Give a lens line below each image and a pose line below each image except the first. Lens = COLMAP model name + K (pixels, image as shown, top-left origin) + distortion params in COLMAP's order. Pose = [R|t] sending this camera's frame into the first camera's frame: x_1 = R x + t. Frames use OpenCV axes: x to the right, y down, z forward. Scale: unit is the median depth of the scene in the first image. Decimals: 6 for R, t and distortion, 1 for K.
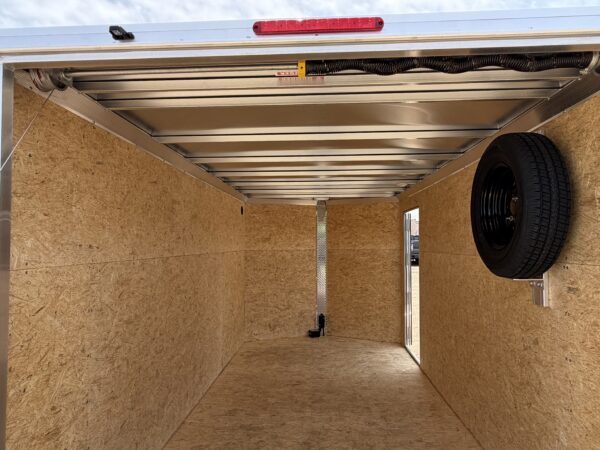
lens RADIAL K [[389.0, 0, 303.9], [0, 389.0, 225.2], [0, 0, 1]] dist [-0.009683, 0.001919]
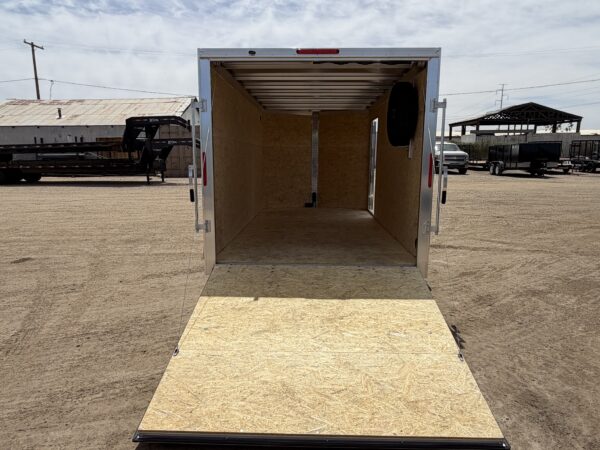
lens RADIAL K [[410.9, 0, 301.2], [0, 410.9, 222.8], [0, 0, 1]] dist [0.008998, 0.002294]
pose [[0.999803, 0.008056, 0.018162, -0.032604], [-0.011488, 0.980218, 0.197589, 0.038571], [-0.016211, -0.197758, 0.980117, -0.561318]]
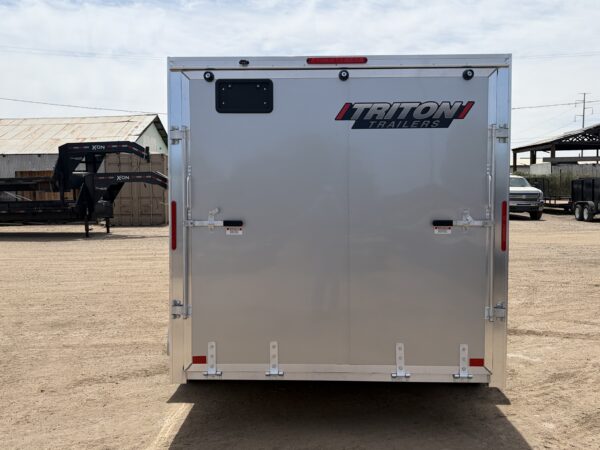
lens RADIAL K [[586.6, 0, 298.0], [0, 586.6, 216.9], [0, 0, 1]] dist [0.022836, 0.019503]
pose [[0.999943, 0.005890, 0.008876, -0.047047], [-0.006569, 0.996889, 0.078550, 0.022706], [-0.008385, -0.078604, 0.996871, -0.537078]]
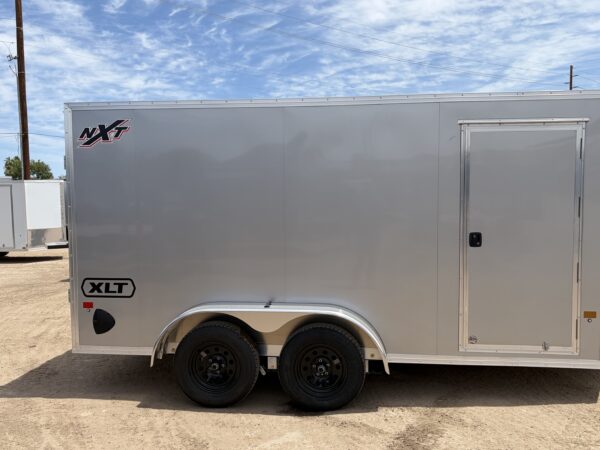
lens RADIAL K [[569.5, 0, 300.0], [0, 569.5, 225.0], [0, 0, 1]] dist [0.027648, -0.001902]
pose [[-0.076583, 0.066857, -0.994819, 1.200419], [0.048735, 0.996808, 0.063239, 0.034050], [0.995871, -0.043639, -0.079597, 0.711480]]
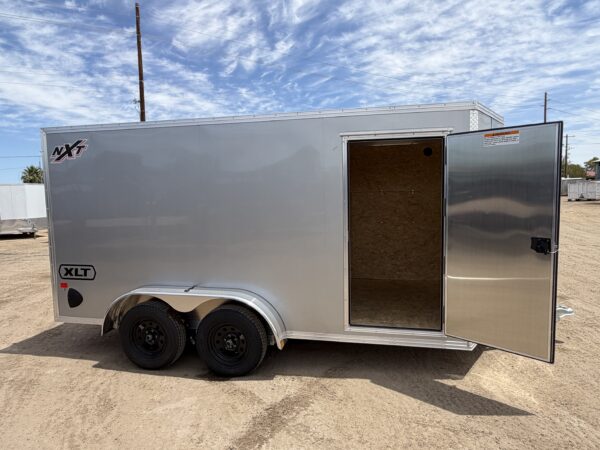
lens RADIAL K [[389.0, 0, 303.9], [0, 389.0, 225.2], [0, 0, 1]] dist [-0.009683, 0.001919]
pose [[-0.173359, 0.089414, -0.980791, 0.993022], [0.057627, 0.995085, 0.080531, 0.044998], [0.983171, -0.042559, -0.177660, 0.951425]]
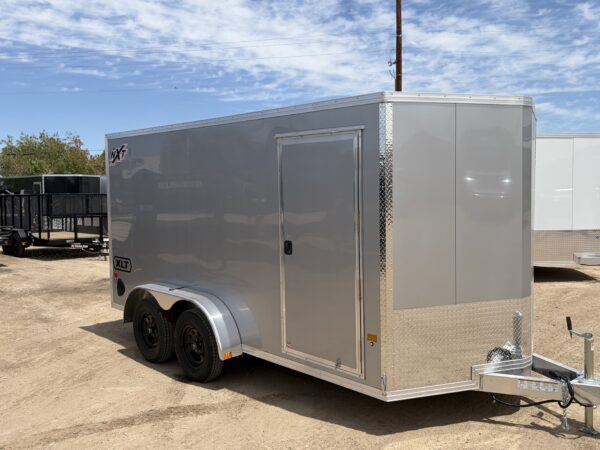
lens RADIAL K [[586.6, 0, 298.0], [0, 586.6, 216.9], [0, 0, 1]] dist [0.022836, 0.019503]
pose [[-0.708971, 0.055607, -0.703042, 0.941031], [0.045016, 0.998422, 0.033575, 0.045516], [0.703800, -0.007844, -0.710355, 1.623704]]
